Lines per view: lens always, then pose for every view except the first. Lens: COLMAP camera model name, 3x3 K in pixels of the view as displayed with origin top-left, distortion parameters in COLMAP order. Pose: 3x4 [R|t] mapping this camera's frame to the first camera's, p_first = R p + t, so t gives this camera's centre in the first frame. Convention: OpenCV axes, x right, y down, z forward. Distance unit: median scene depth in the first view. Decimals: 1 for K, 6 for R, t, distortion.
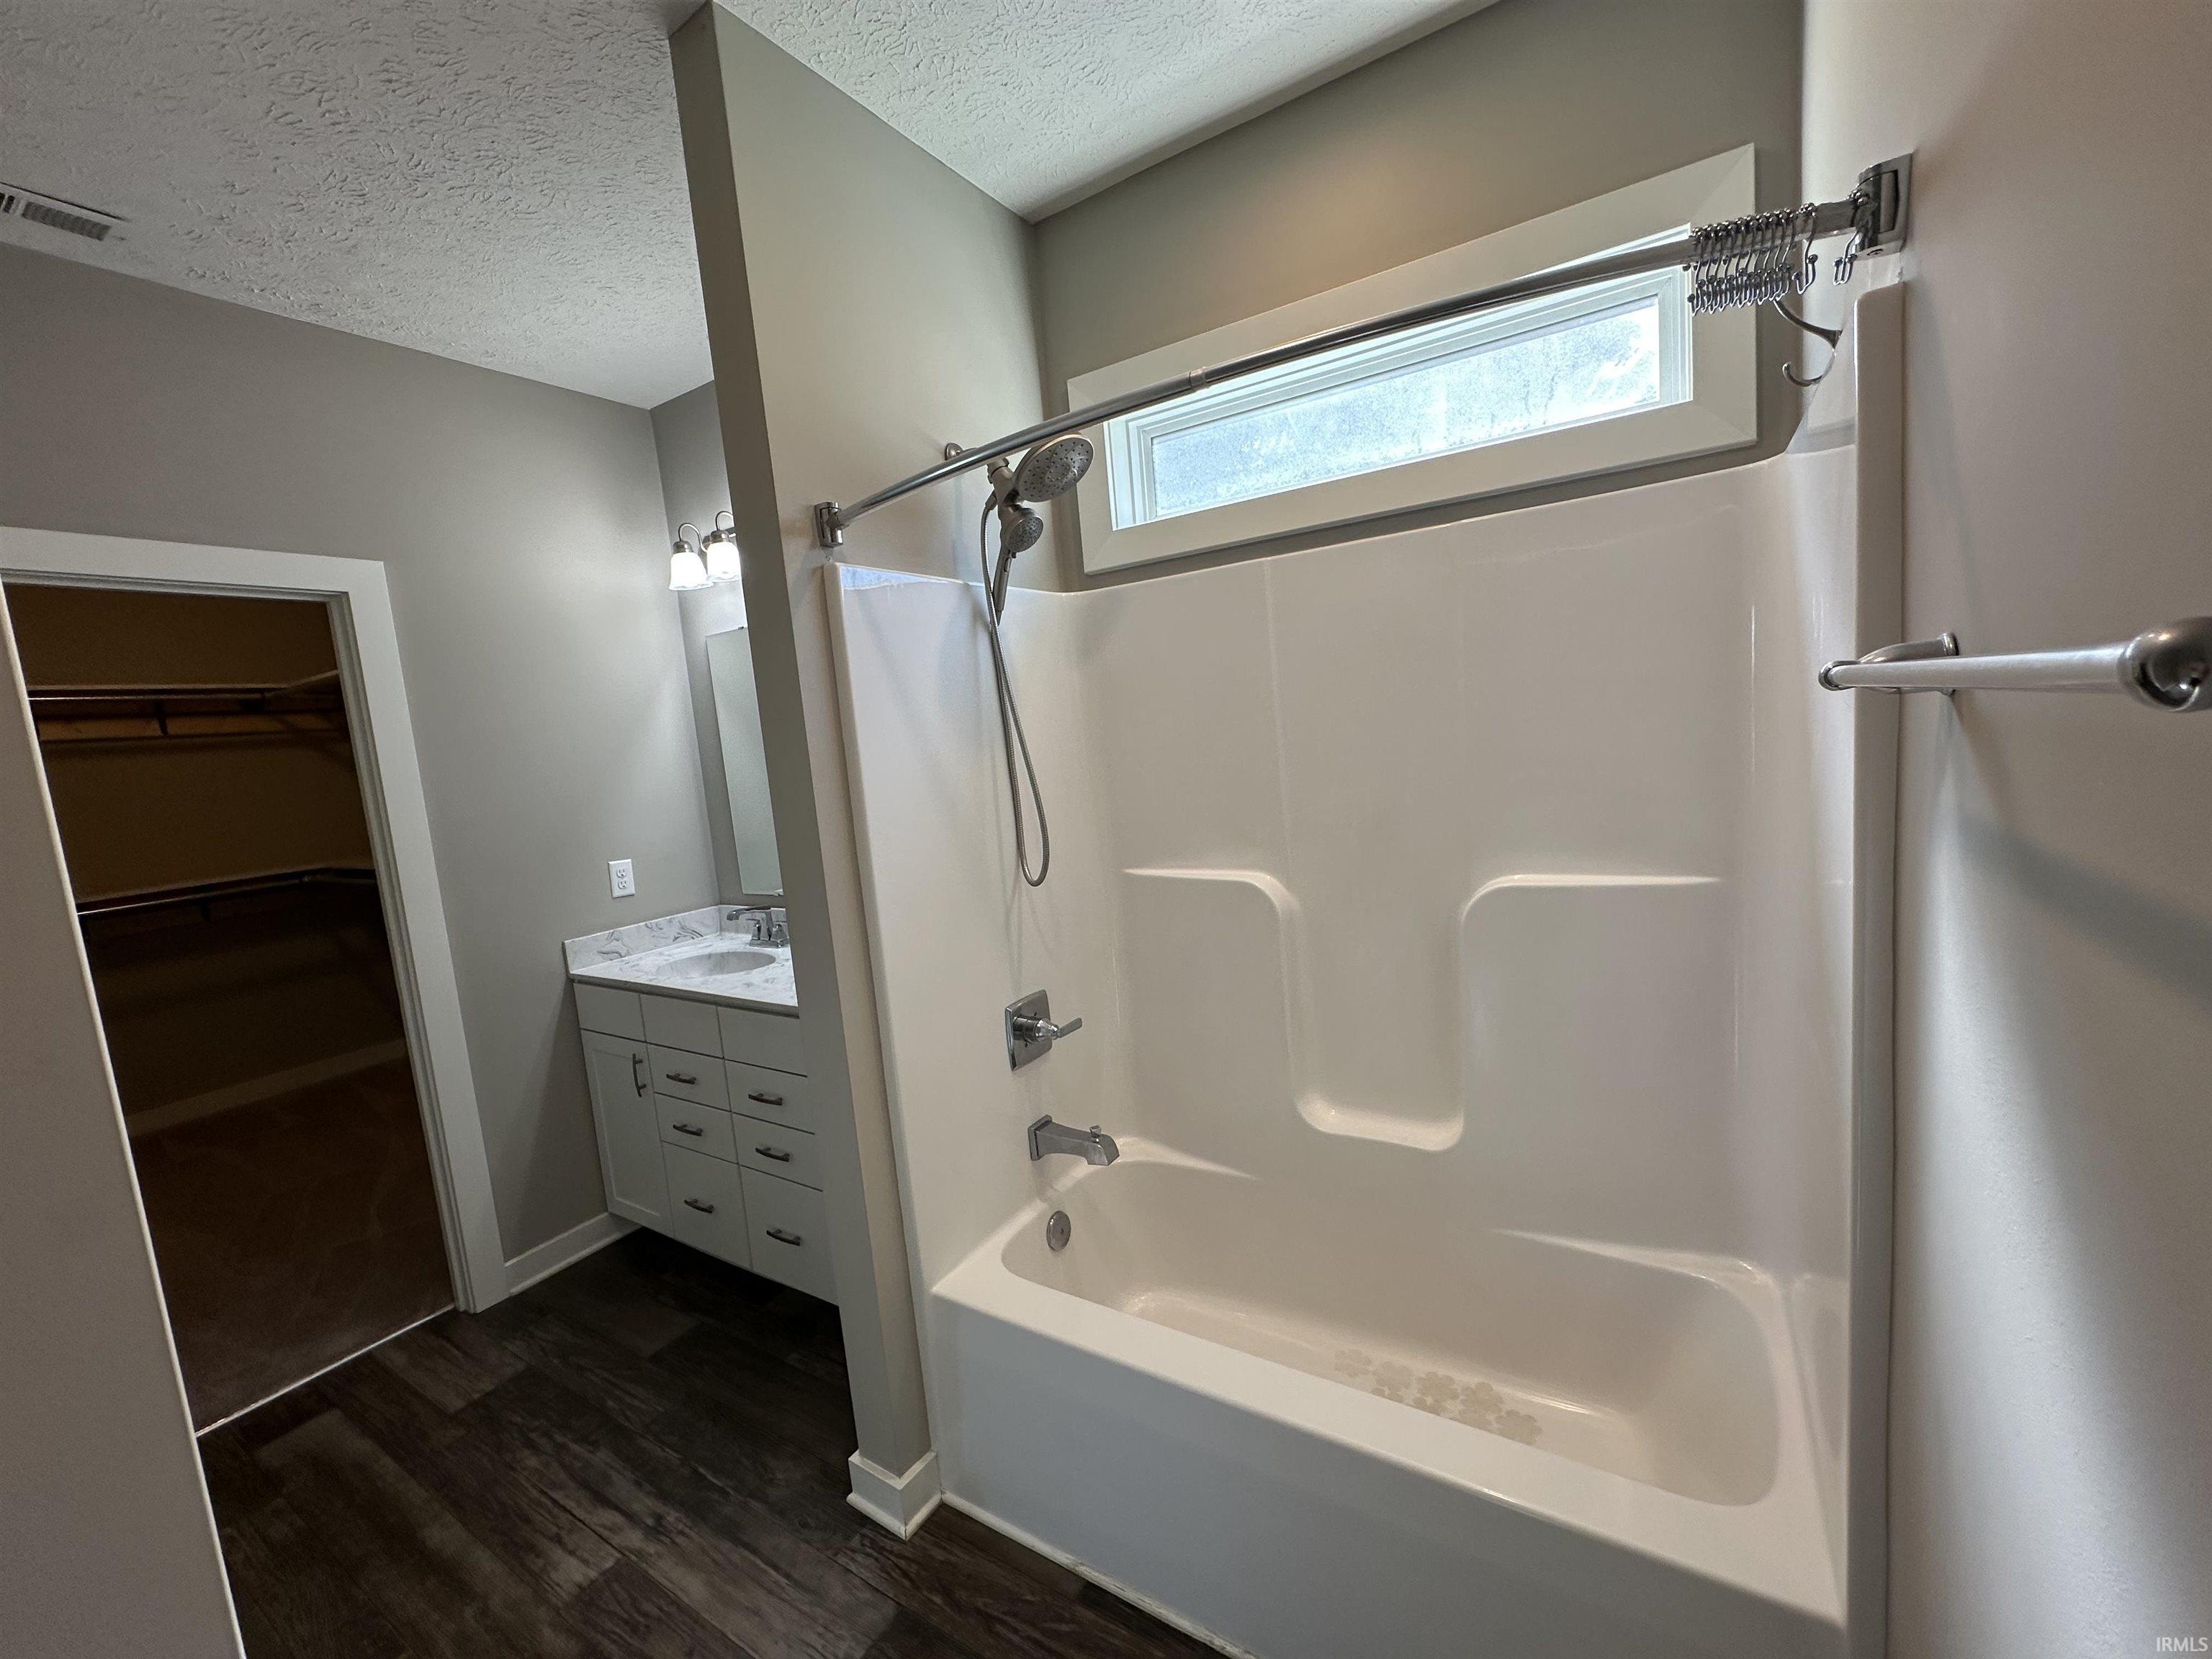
lens RADIAL K [[887.3, 0, 1098.3], [0, 887.3, 839.3], [0, 0, 1]] dist [-0.001242, 0.000896]
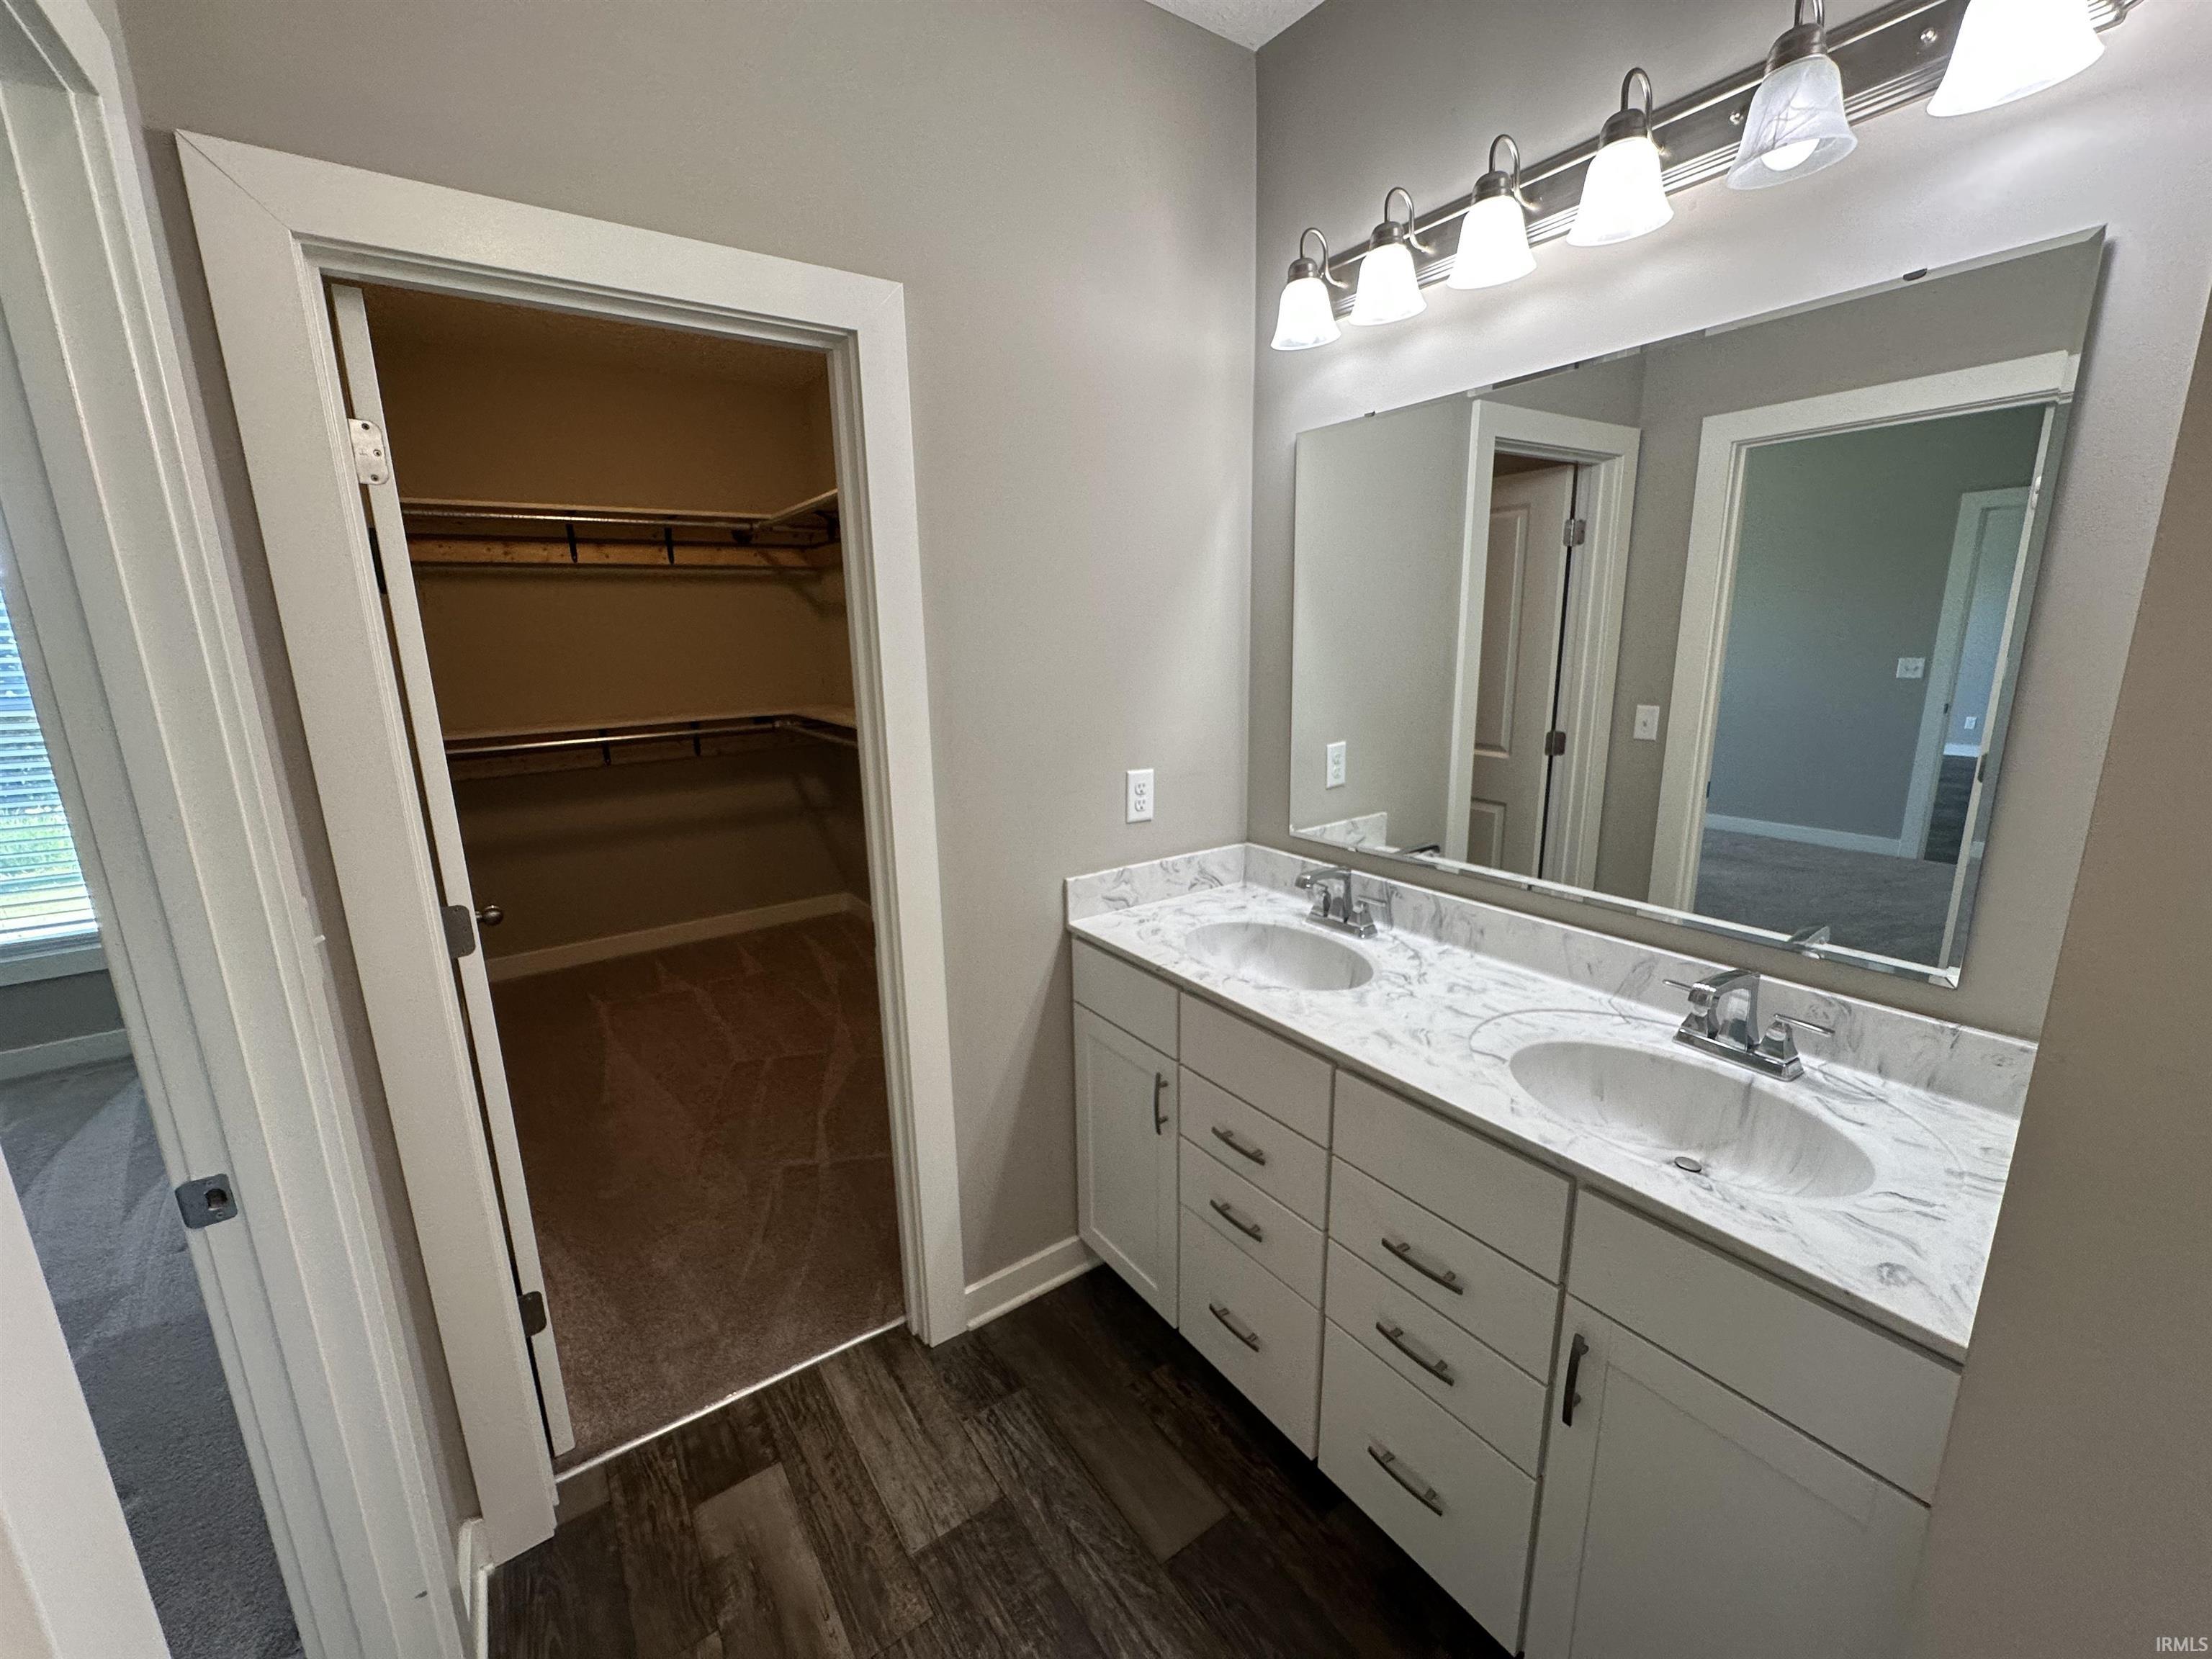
lens RADIAL K [[887.3, 0, 1101.7], [0, 887.3, 845.3], [0, 0, 1]] dist [-0.001242, 0.000896]
pose [[0.922966, 0.156849, -0.351472, -0.354899], [-0.106553, 0.981632, 0.158259, -0.028268], [0.369839, -0.108617, 0.922725, 0.384800]]
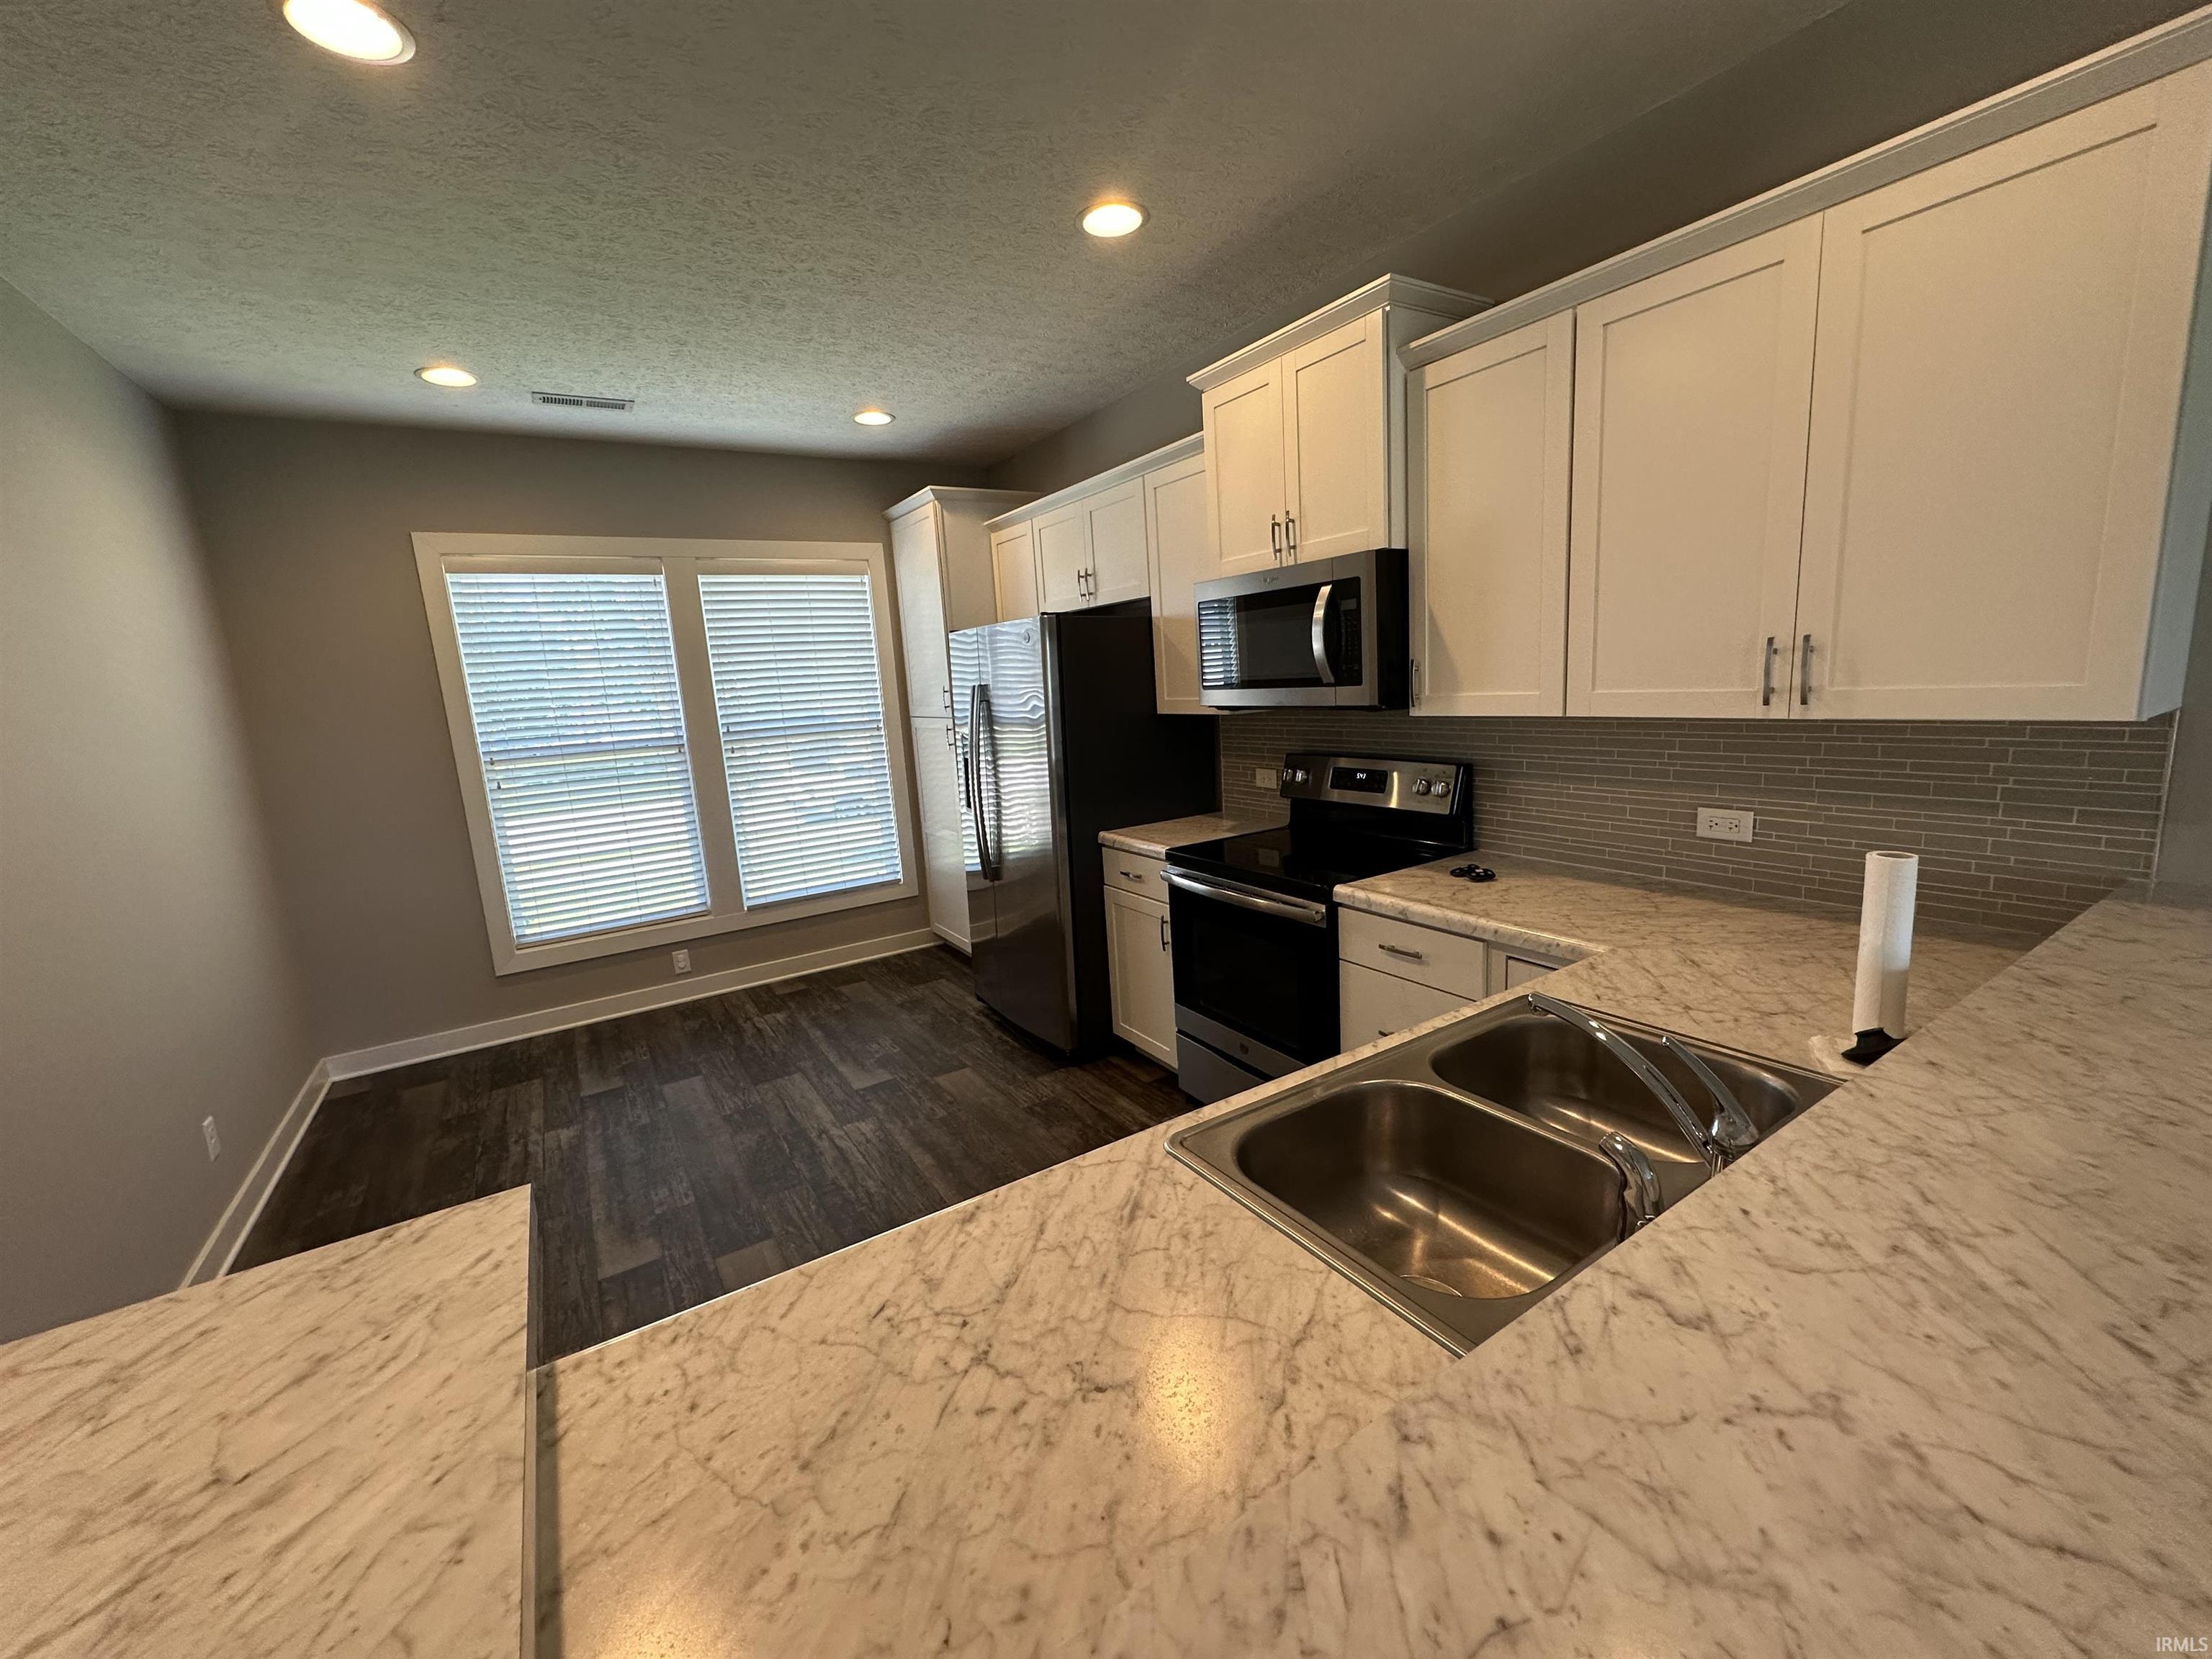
lens RADIAL K [[887.3, 0, 1100.2], [0, 887.3, 830.1], [0, 0, 1]] dist [-0.001242, 0.000896]
pose [[-0.893833, 0.072202, 0.442550, -1.230718], [0.195043, 0.951297, 0.238731, -0.073104], [-0.403759, 0.299702, -0.864383, 1.438723]]
